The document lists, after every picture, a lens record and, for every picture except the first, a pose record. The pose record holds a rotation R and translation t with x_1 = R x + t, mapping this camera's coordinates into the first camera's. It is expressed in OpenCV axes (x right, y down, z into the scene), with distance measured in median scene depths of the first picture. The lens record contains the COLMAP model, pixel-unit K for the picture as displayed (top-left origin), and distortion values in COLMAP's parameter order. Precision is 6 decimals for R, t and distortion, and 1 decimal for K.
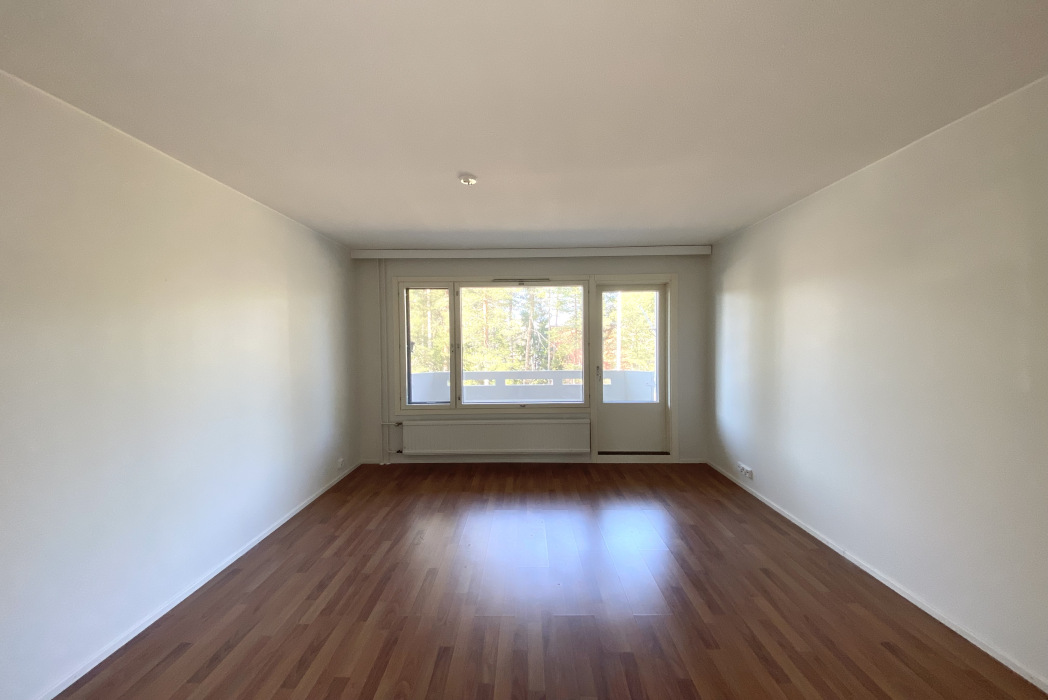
lens RADIAL K [[428.5, 0, 524.0], [0, 428.5, 350.0], [0, 0, 1]] dist [0.069130, -0.046148]
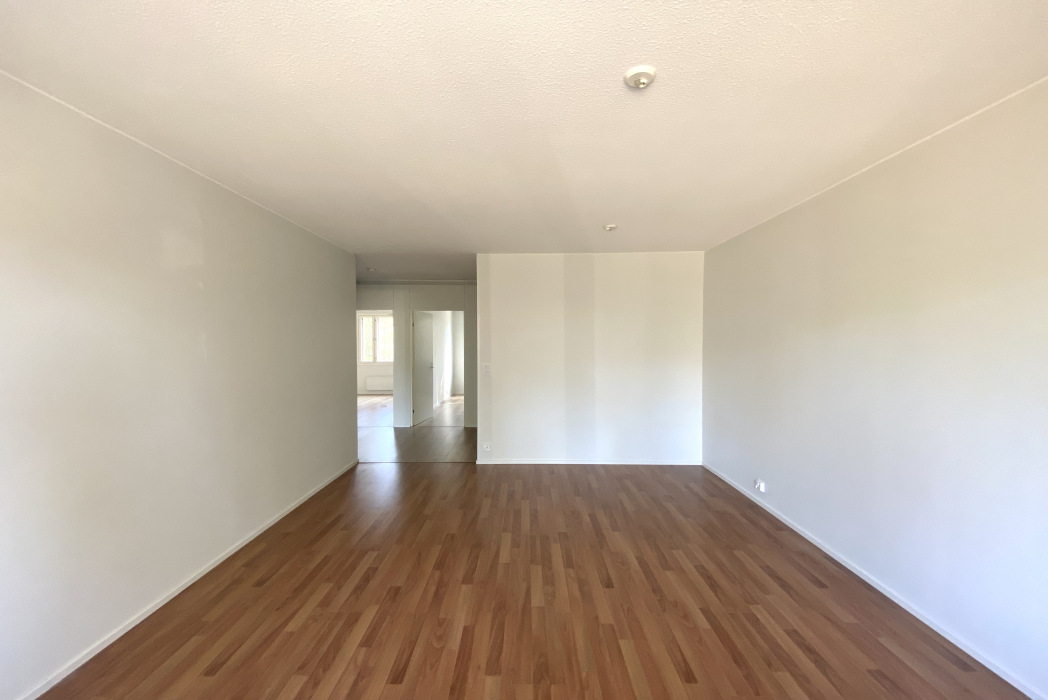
lens RADIAL K [[428.5, 0, 524.0], [0, 428.5, 350.0], [0, 0, 1]] dist [0.069130, -0.046148]
pose [[-0.999956, 0.009296, -0.000999, 0.056080], [0.009246, 0.999075, 0.041989, -0.046828], [0.001389, 0.041978, -0.999118, 2.121402]]
